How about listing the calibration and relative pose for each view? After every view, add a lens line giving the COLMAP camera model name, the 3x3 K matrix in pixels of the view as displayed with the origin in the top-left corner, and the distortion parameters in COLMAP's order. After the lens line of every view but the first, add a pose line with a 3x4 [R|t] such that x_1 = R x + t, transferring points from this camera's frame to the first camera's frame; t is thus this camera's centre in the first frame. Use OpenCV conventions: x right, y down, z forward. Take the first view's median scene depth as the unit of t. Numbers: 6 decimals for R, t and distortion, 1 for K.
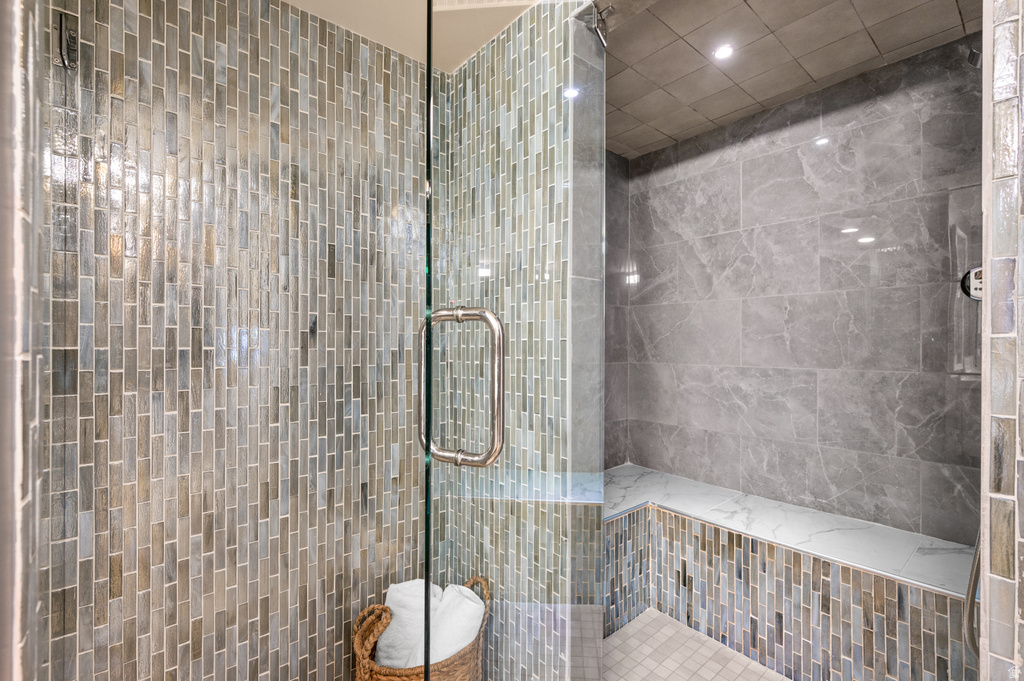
lens RADIAL K [[455.2, 0, 514.7], [0, 455.2, 346.4], [0, 0, 1]] dist [-0.000604, -0.000024]
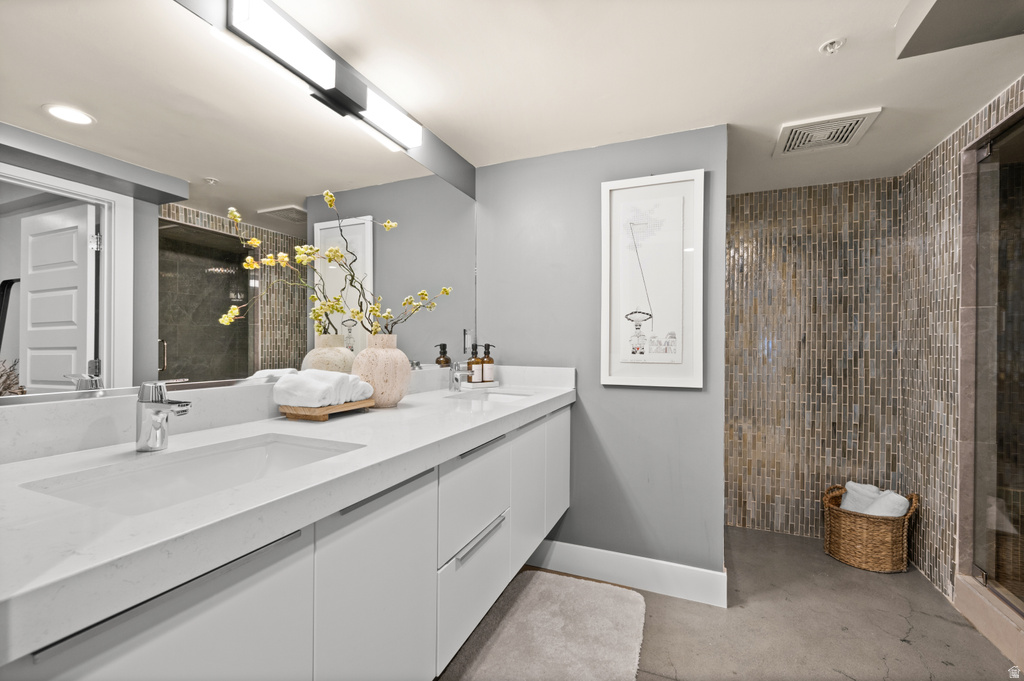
lens RADIAL K [[430.6, 0, 516.0], [0, 430.6, 345.3], [0, 0, 1]] dist [-0.001285, -0.000624]
pose [[0.446958, 0.002466, -0.894551, 0.693811], [-0.007078, 0.999975, -0.000780, -0.002924], [0.894527, 0.006681, 0.446964, -0.997453]]
